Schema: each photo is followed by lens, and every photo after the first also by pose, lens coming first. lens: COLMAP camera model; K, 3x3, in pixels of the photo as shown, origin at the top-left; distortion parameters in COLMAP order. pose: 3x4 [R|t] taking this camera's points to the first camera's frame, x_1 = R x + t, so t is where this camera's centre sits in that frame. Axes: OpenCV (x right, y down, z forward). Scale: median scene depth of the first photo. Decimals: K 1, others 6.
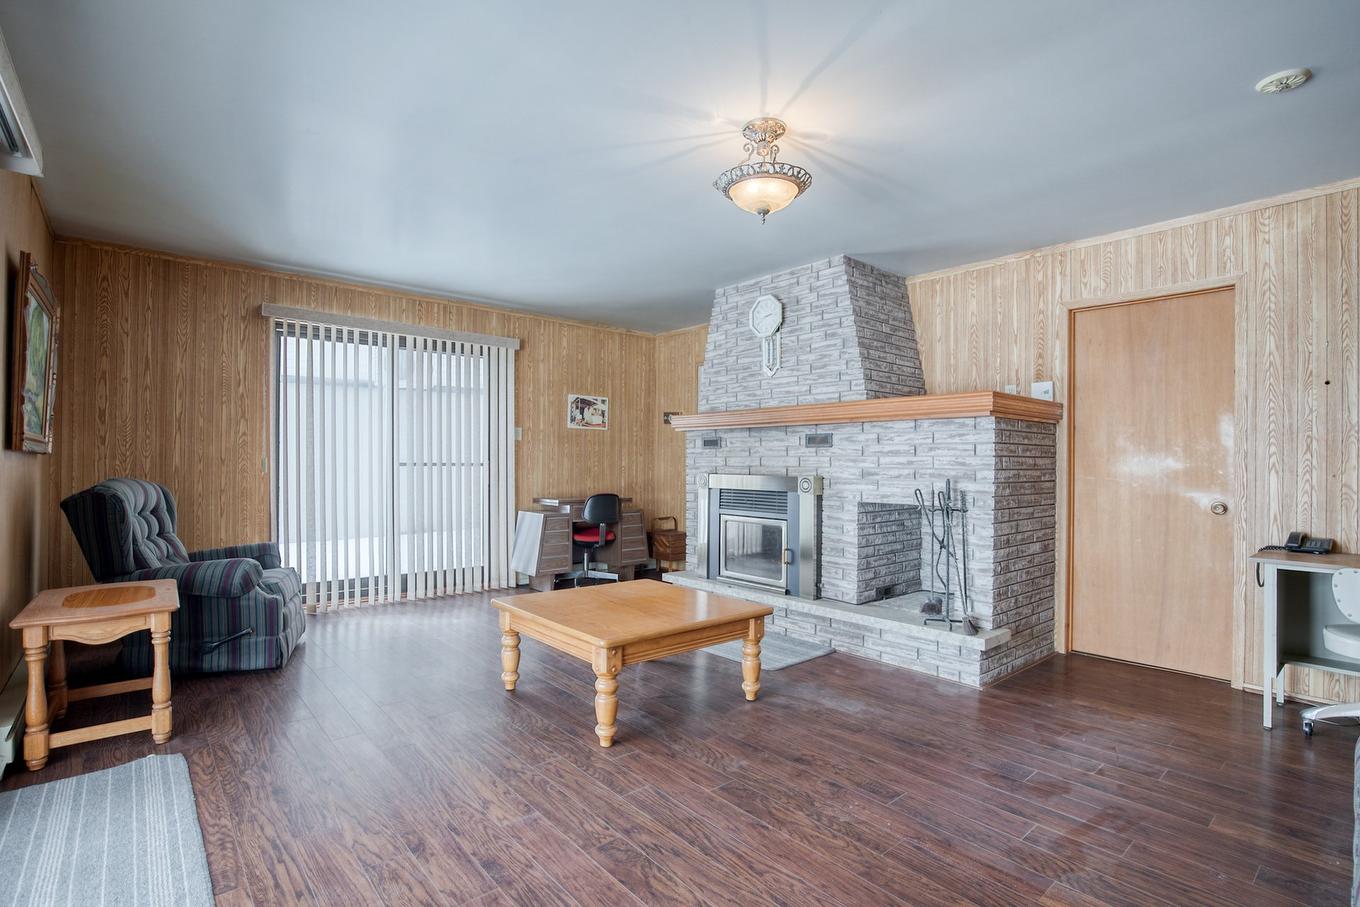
lens RADIAL K [[649.1, 0, 687.8], [0, 649.1, 459.3], [0, 0, 1]] dist [-0.027405, -0.000330]
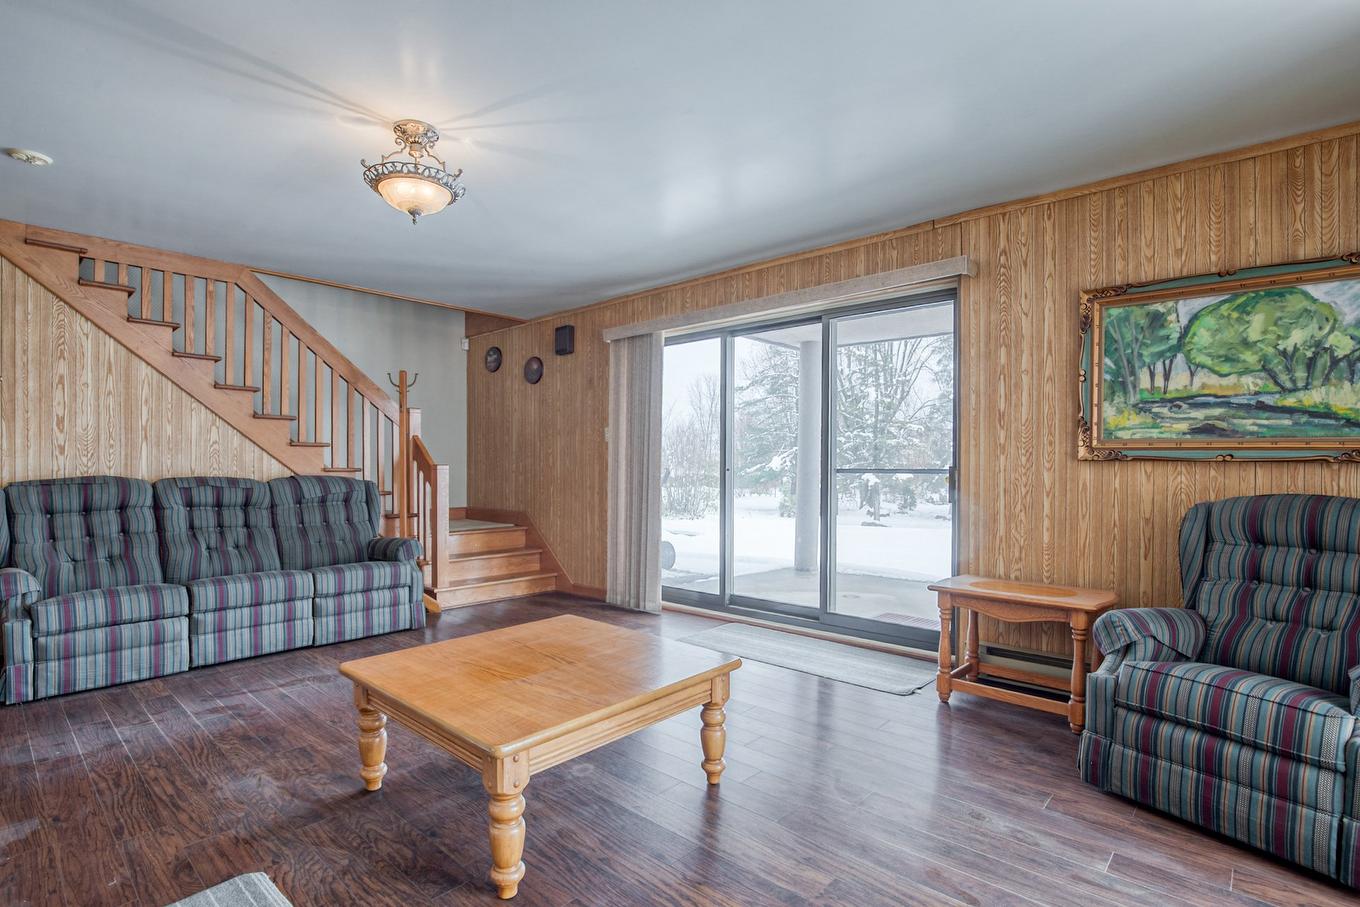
lens RADIAL K [[676.9, 0, 683.4], [0, 676.9, 468.0], [0, 0, 1]] dist [-0.021101, 0.000033]
pose [[-0.995856, -0.010211, -0.090373, -0.143427], [-0.010554, 0.999939, 0.003318, 0.003985], [0.090333, 0.004258, -0.995902, 1.431495]]
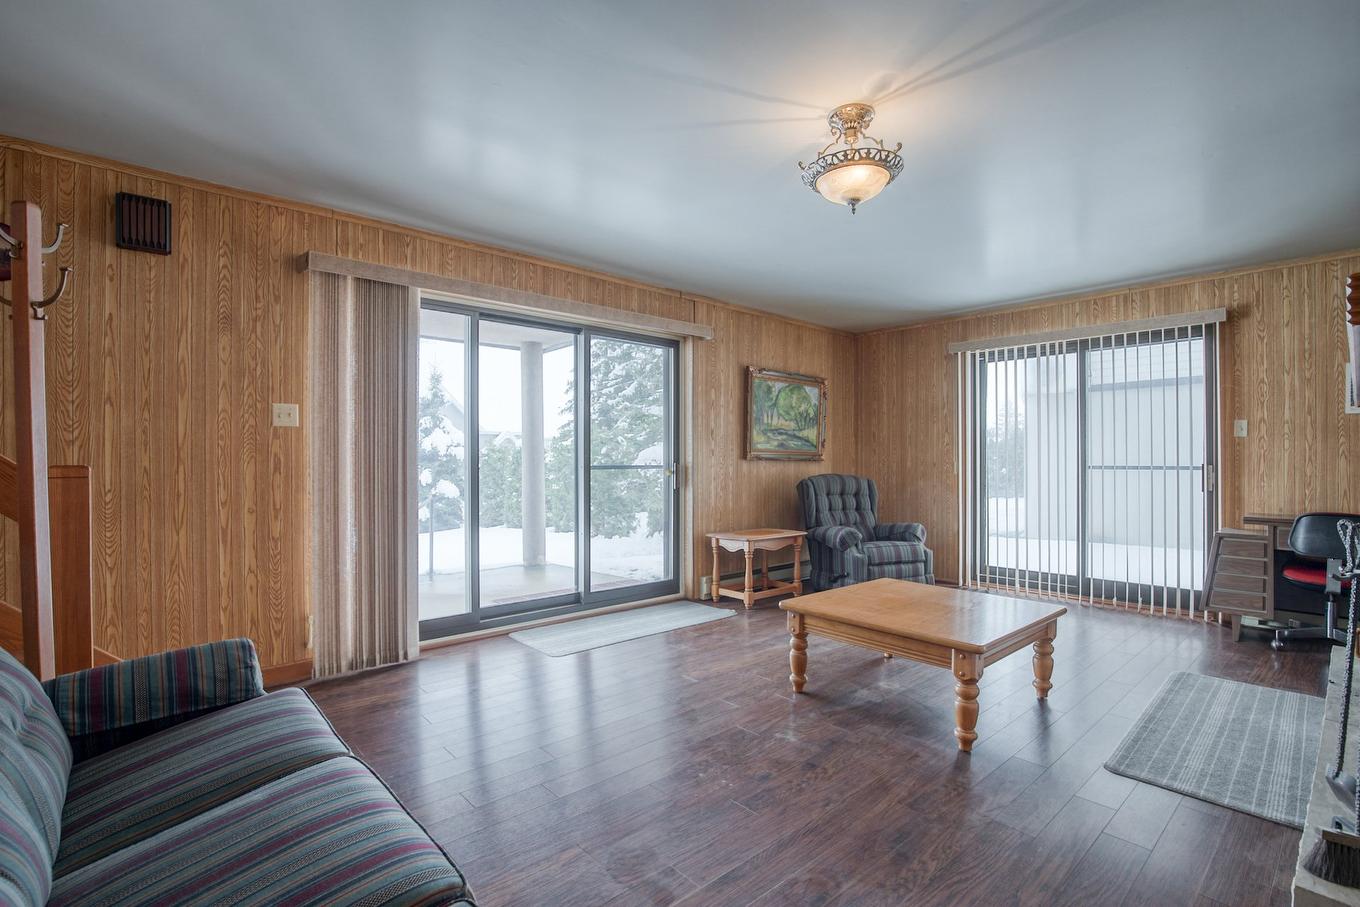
lens RADIAL K [[649.1, 0, 687.8], [0, 649.1, 459.3], [0, 0, 1]] dist [-0.027405, -0.000330]
pose [[0.002303, -0.012004, -0.999925, 0.736970], [0.000910, 0.999928, -0.012002, 0.008730], [0.999997, -0.000882, 0.002314, 0.516559]]
